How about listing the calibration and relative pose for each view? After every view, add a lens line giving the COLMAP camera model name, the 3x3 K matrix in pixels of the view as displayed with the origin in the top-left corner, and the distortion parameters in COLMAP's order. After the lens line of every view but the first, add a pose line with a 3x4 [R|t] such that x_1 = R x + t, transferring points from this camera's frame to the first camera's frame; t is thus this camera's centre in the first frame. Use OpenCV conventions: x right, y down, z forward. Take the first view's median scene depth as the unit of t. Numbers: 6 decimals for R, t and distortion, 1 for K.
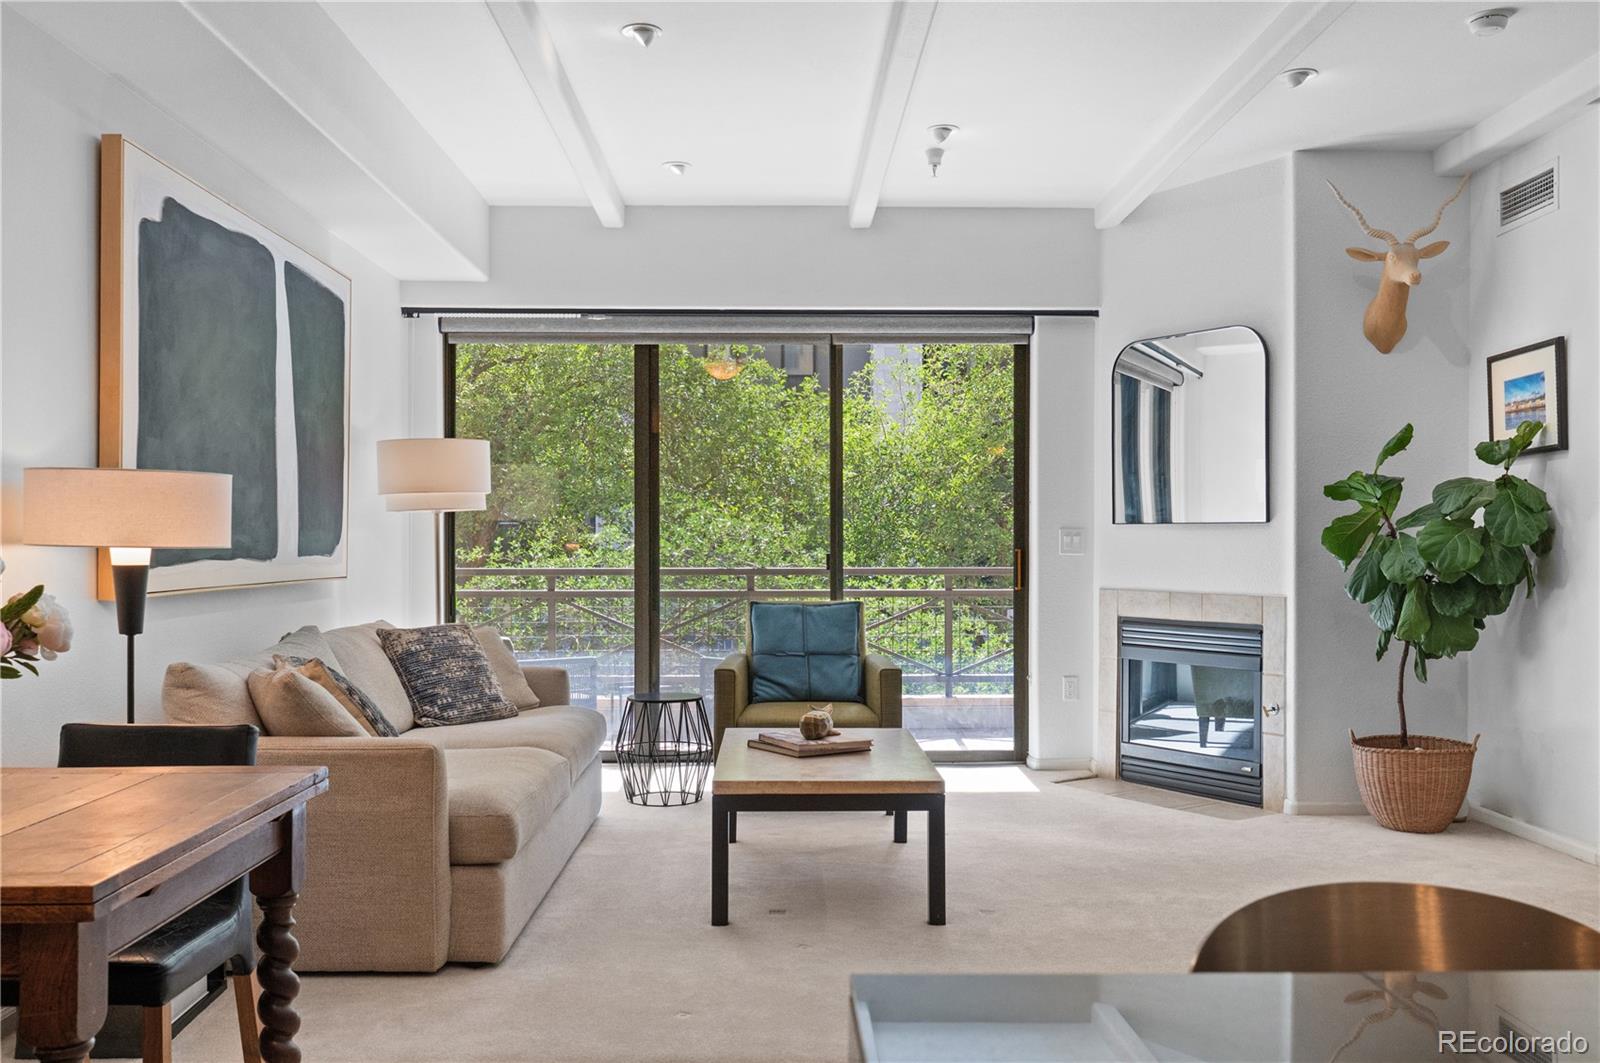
lens RADIAL K [[1401.3, 0, 844.6], [0, 1401.3, 552.7], [0, 0, 1]] dist [0.009953, -0.008034]
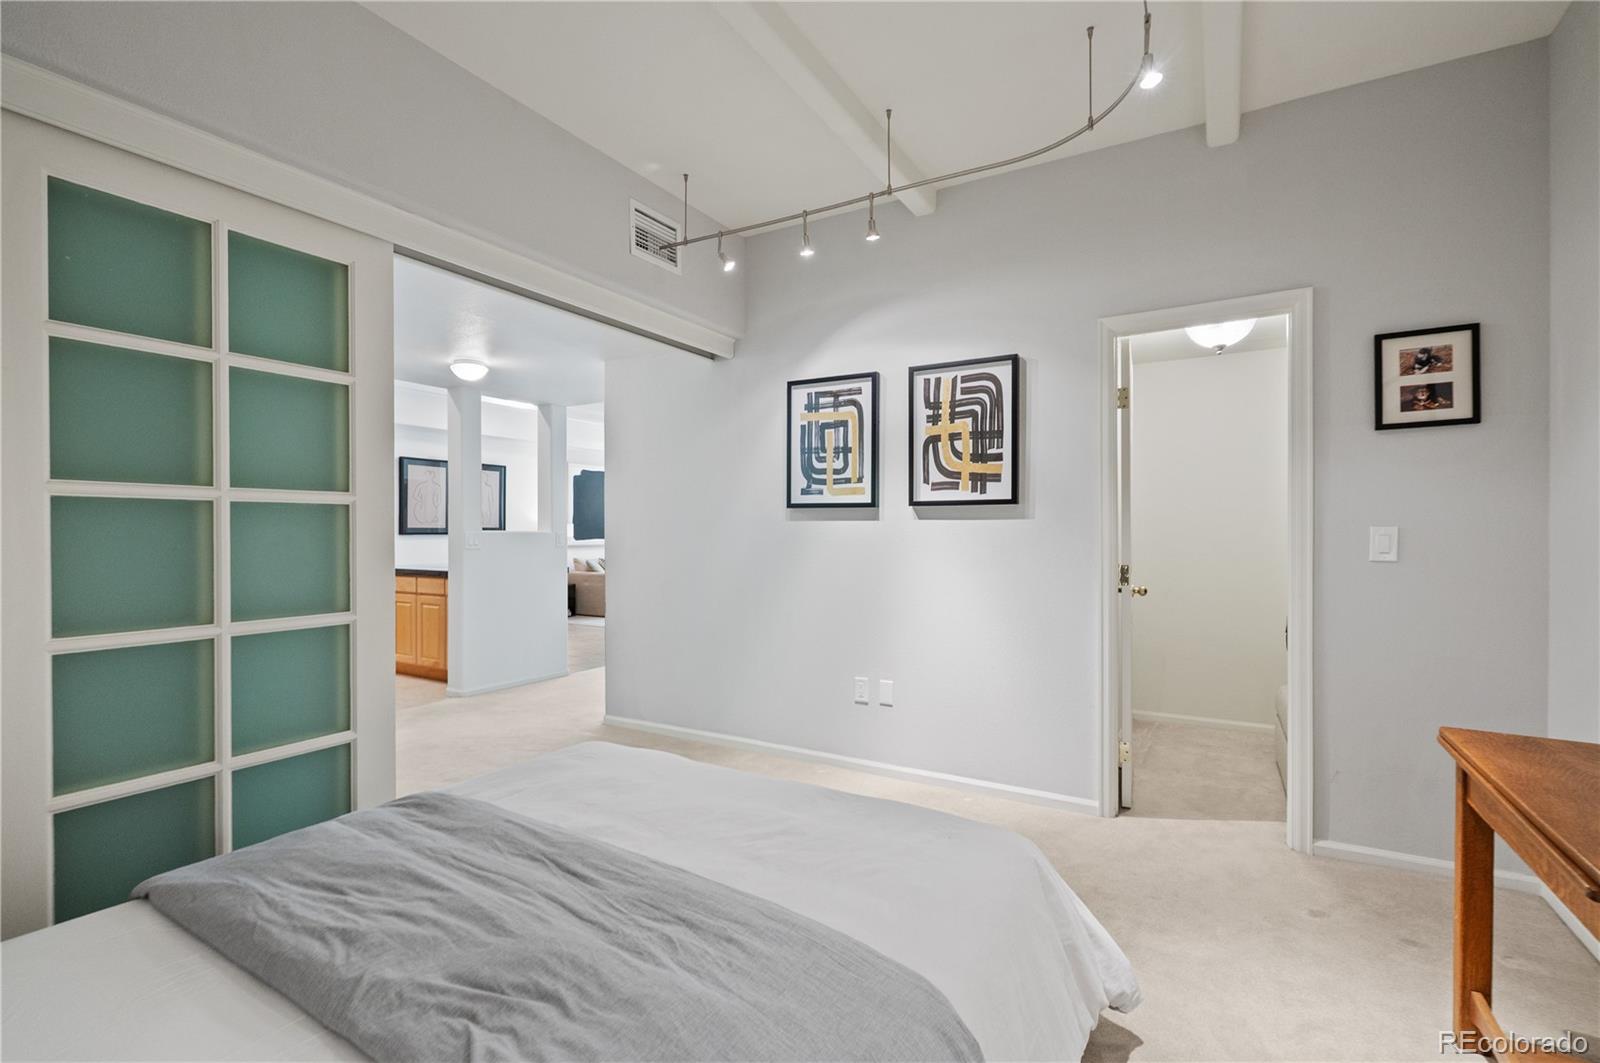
lens RADIAL K [[717.8, 0, 825.3], [0, 717.8, 538.1], [0, 0, 1]] dist [0.001277, 0.000190]
pose [[0.860361, 0.000418, -0.509684, 1.146654], [0.000112, 0.999999, 0.001009, -0.001120], [0.509685, -0.000925, 0.860361, -0.581048]]
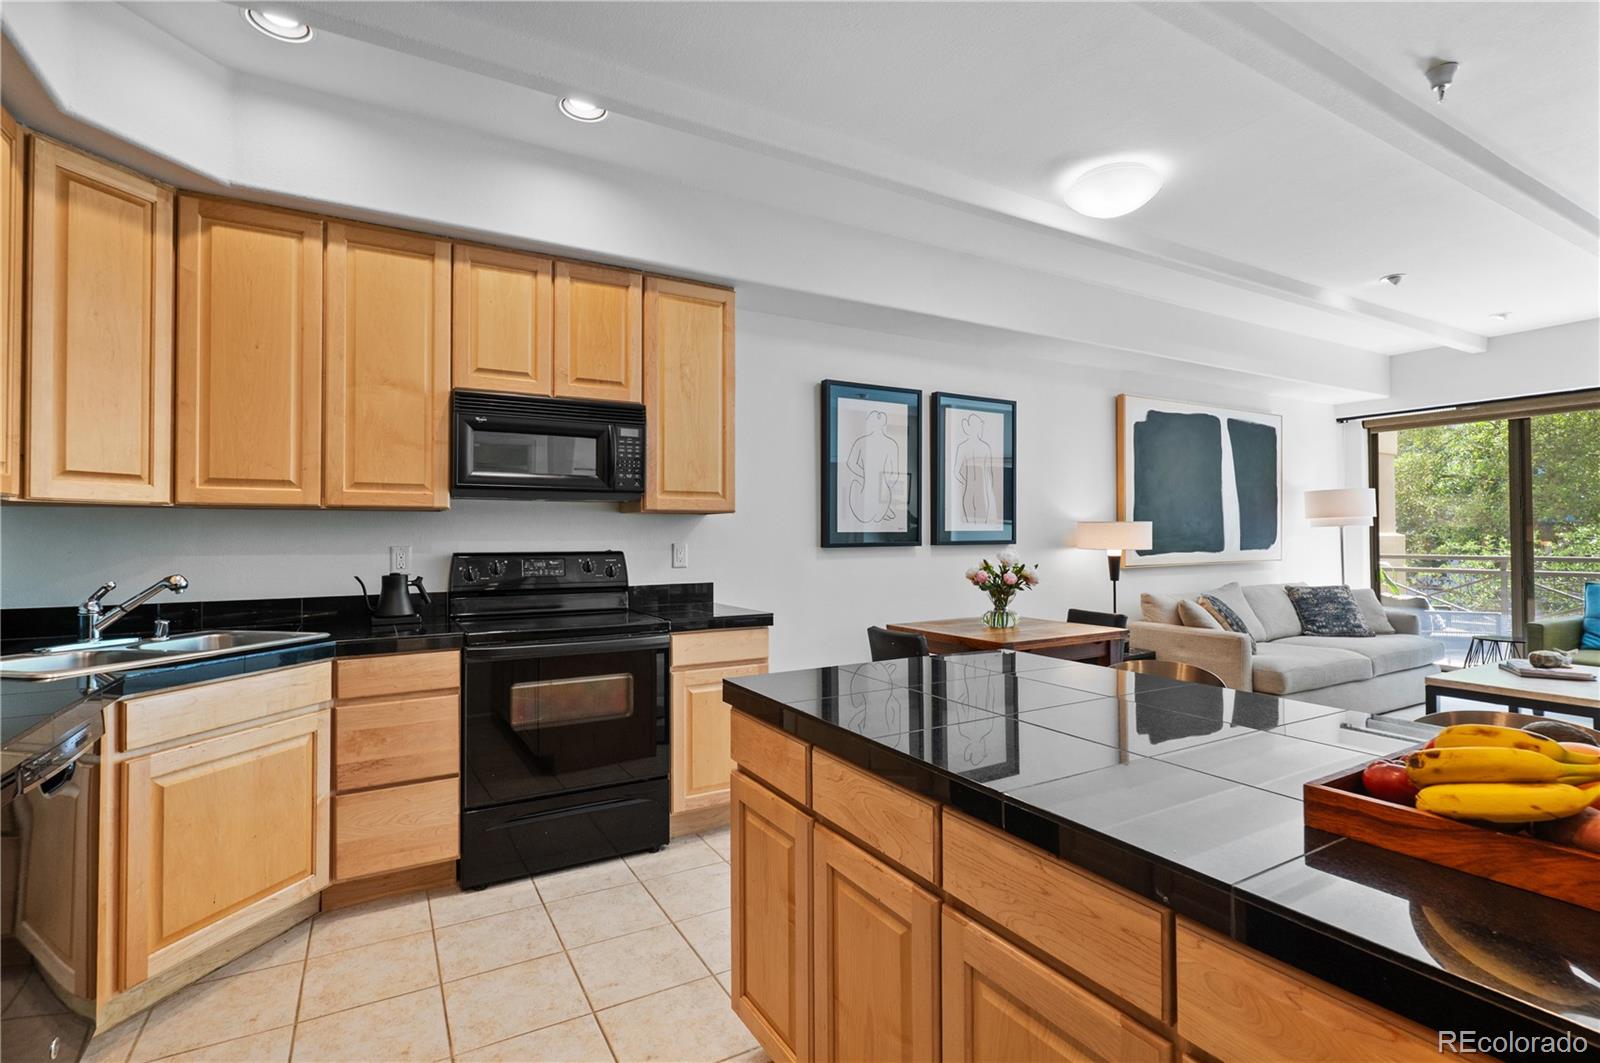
lens RADIAL K [[730.0, 0, 805.0], [0, 730.0, 528.4], [0, 0, 1]] dist [0.000437, 0.000148]
pose [[0.444375, -0.020941, -0.895596, 0.291077], [0.004503, 0.999766, -0.021143, -0.009826], [0.895830, 0.005362, 0.444365, -0.101040]]
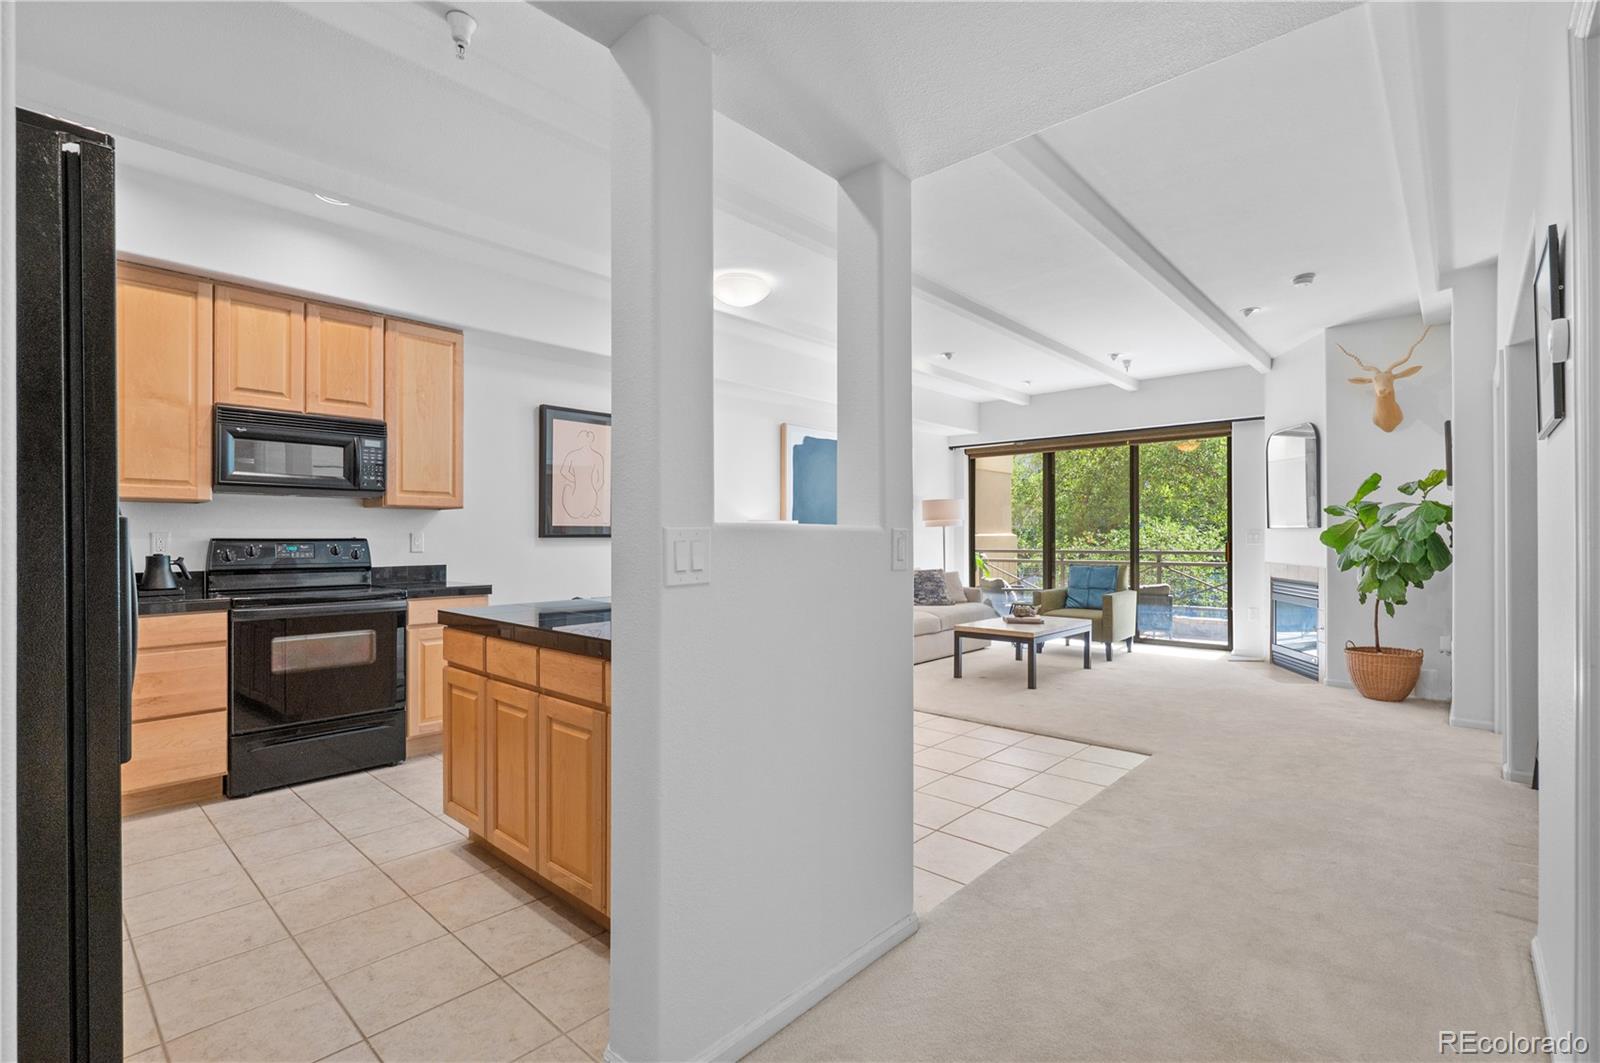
lens RADIAL K [[754.0, 0, 807.6], [0, 754.0, 534.1], [0, 0, 1]] dist [-0.004607, 0.000085]
pose [[0.720853, -0.004263, -0.693075, 0.530810], [-0.002709, 0.999956, -0.008969, -0.002651], [0.693082, 0.008343, 0.720810, -0.201576]]
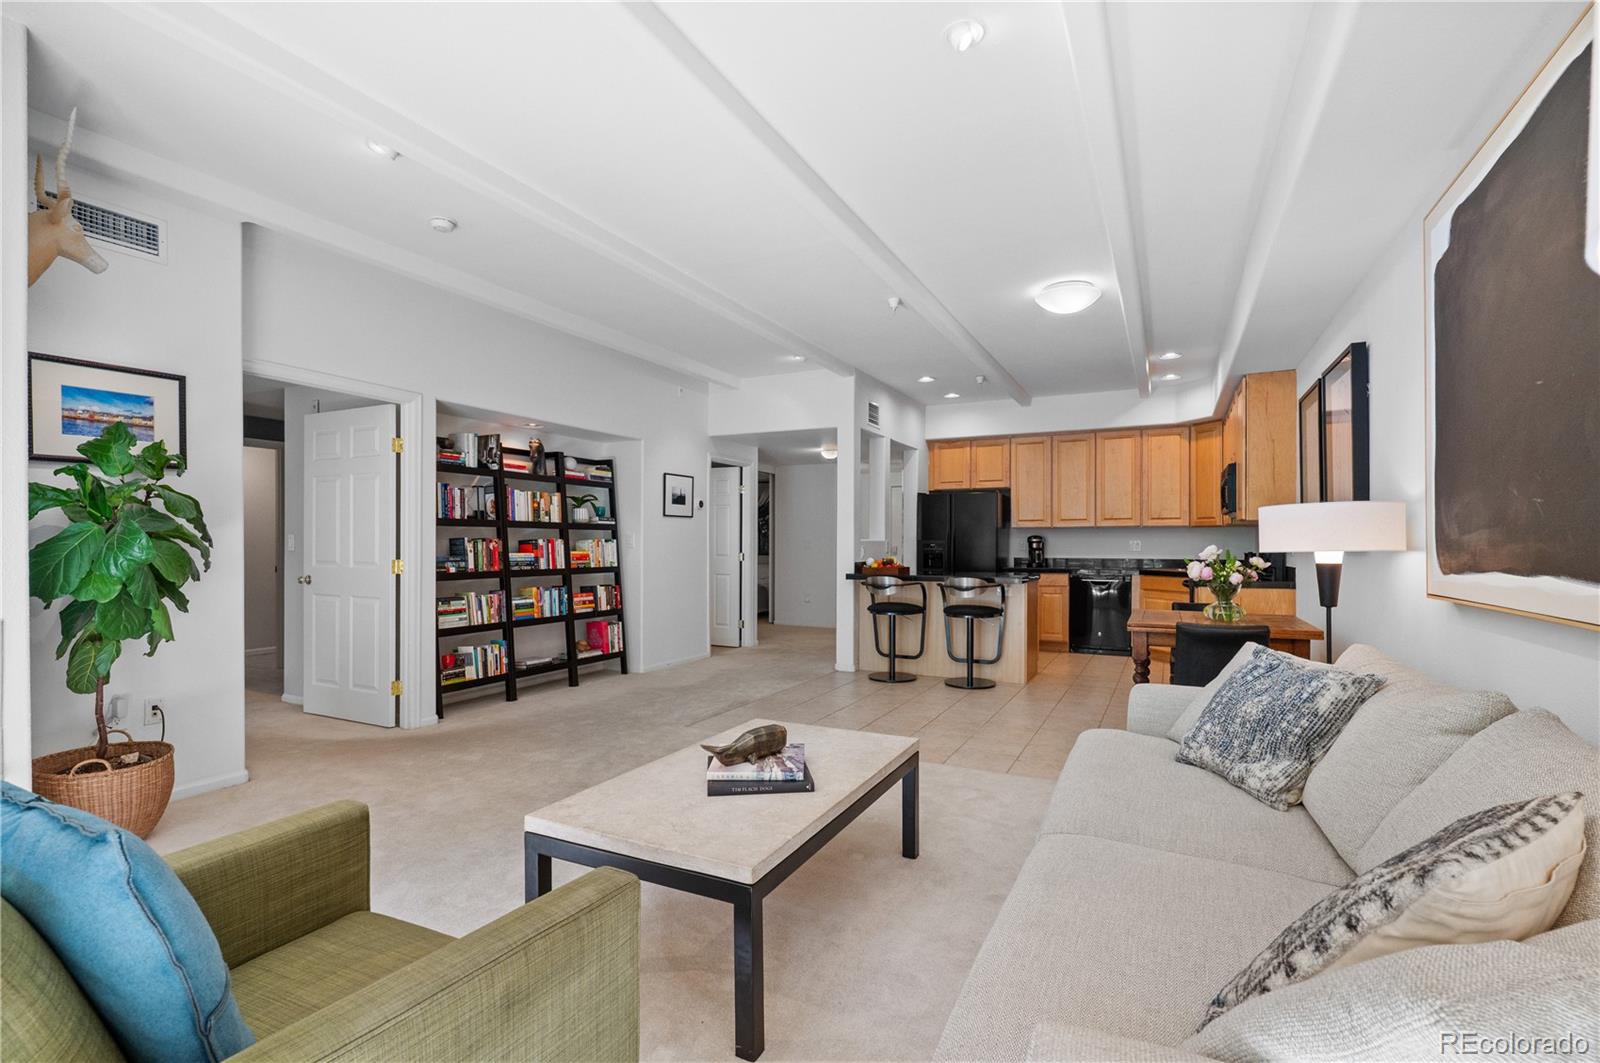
lens RADIAL K [[697.5, 0, 809.0], [0, 697.5, 535.1], [0, 0, 1]] dist [0.000792, 0.000538]
pose [[-0.871460, 0.004771, 0.490443, -0.233302], [0.002716, 0.999984, -0.004902, -0.010872], [-0.490459, -0.002939, -0.871460, 1.145449]]
